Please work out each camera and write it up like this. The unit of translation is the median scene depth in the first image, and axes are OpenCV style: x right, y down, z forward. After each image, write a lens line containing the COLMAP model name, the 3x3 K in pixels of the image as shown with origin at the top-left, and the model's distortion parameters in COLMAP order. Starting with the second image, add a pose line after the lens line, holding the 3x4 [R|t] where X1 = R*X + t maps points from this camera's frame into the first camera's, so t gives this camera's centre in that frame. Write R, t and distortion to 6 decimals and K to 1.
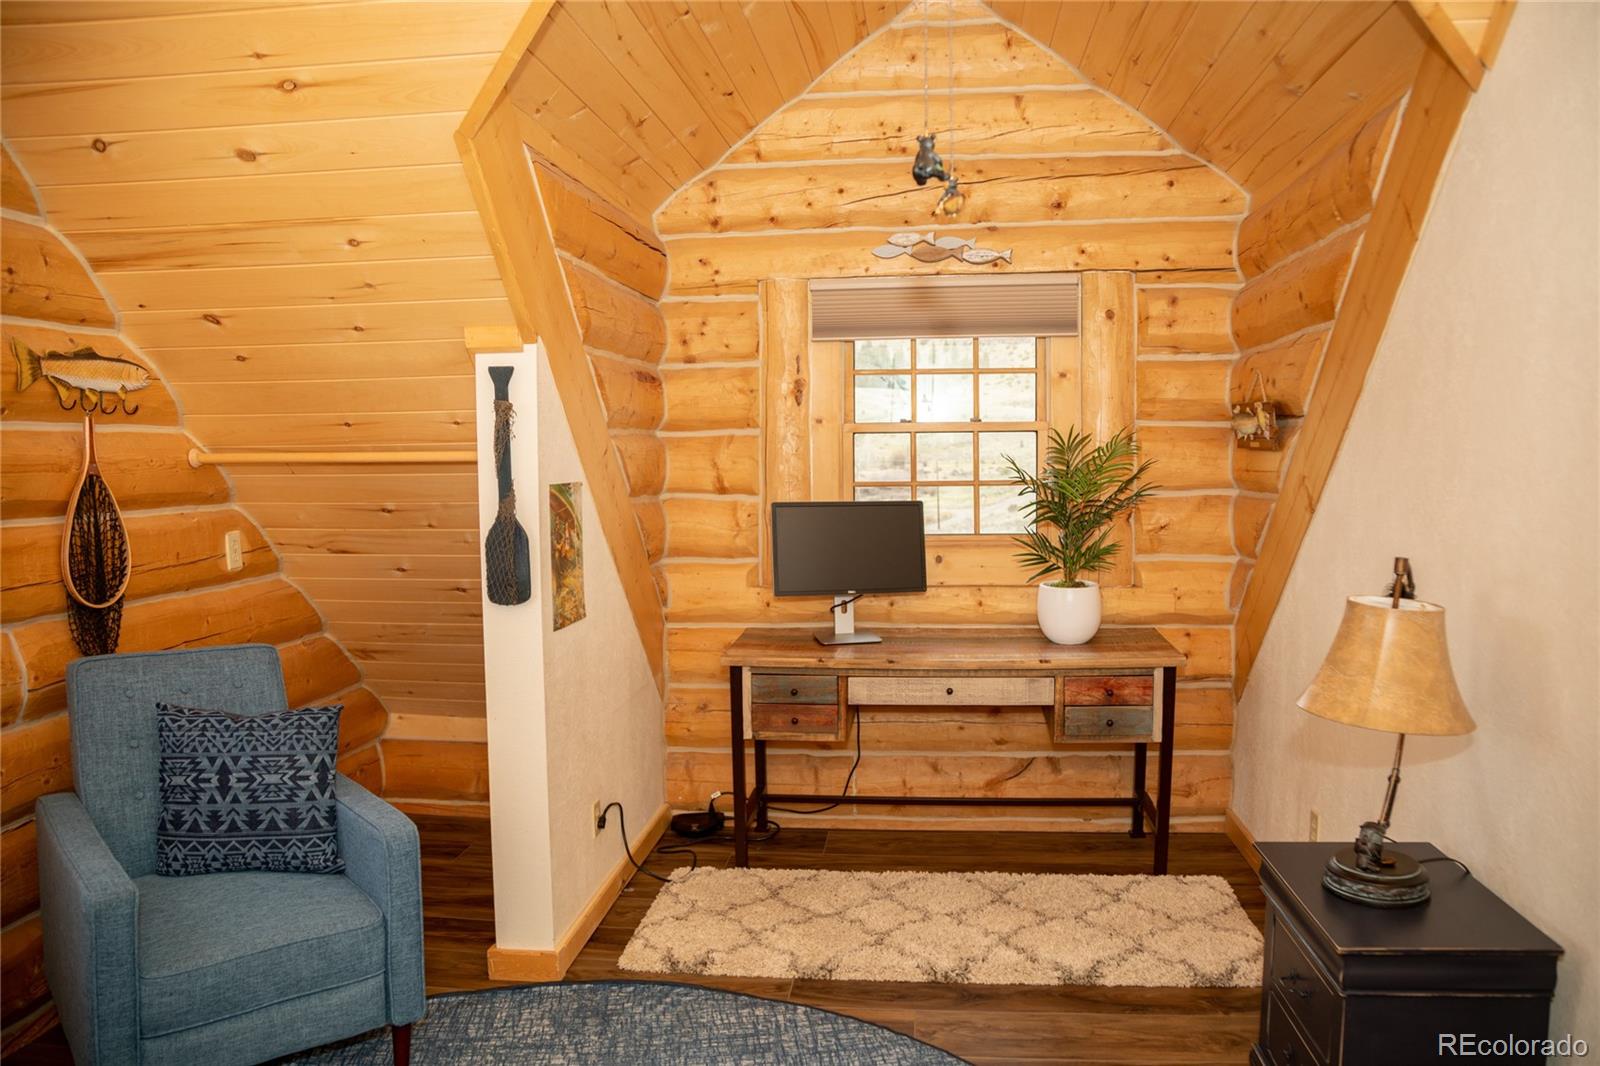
lens RADIAL K [[1063.3, 0, 800.0], [0, 1063.3, 533.0], [0, 0, 1]] dist [0.007723, -0.000351]
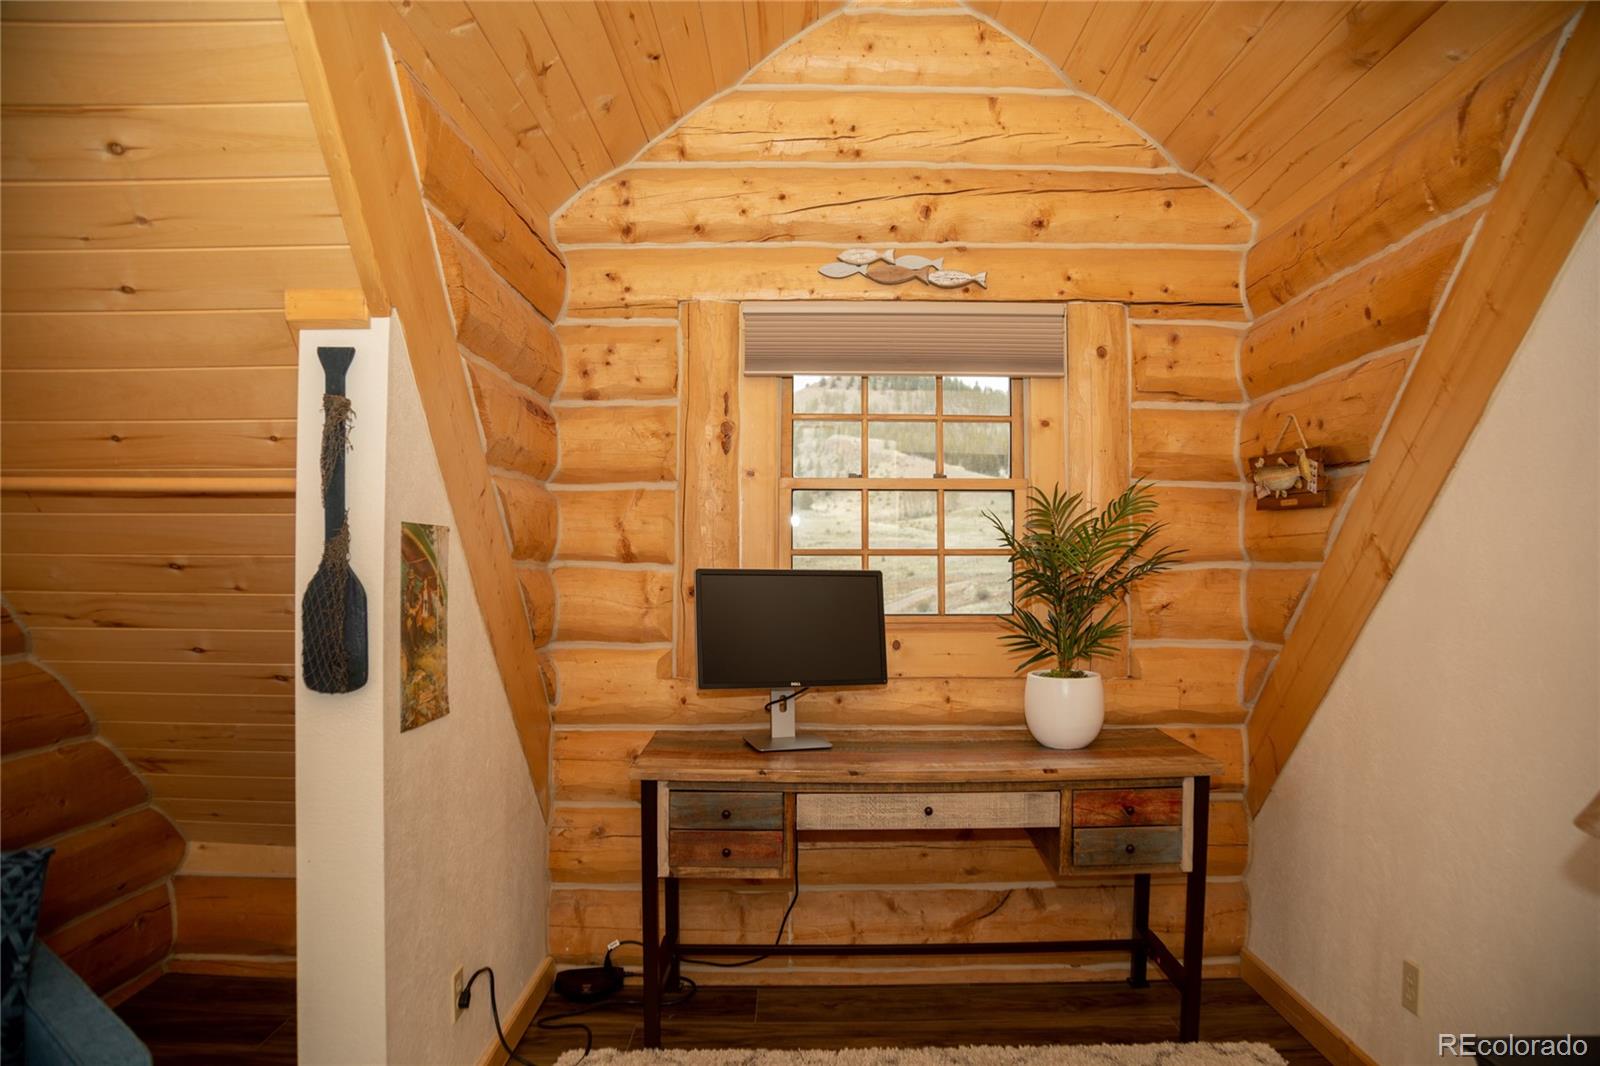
lens RADIAL K [[1044.5, 0, 781.5], [0, 1044.5, 559.6], [0, 0, 1]] dist [-0.053716, 0.048163]
pose [[0.994324, 0.014682, 0.105380, -0.044271], [-0.006348, 0.996855, -0.078998, 0.024524], [-0.106208, 0.077880, 0.991289, 0.225635]]
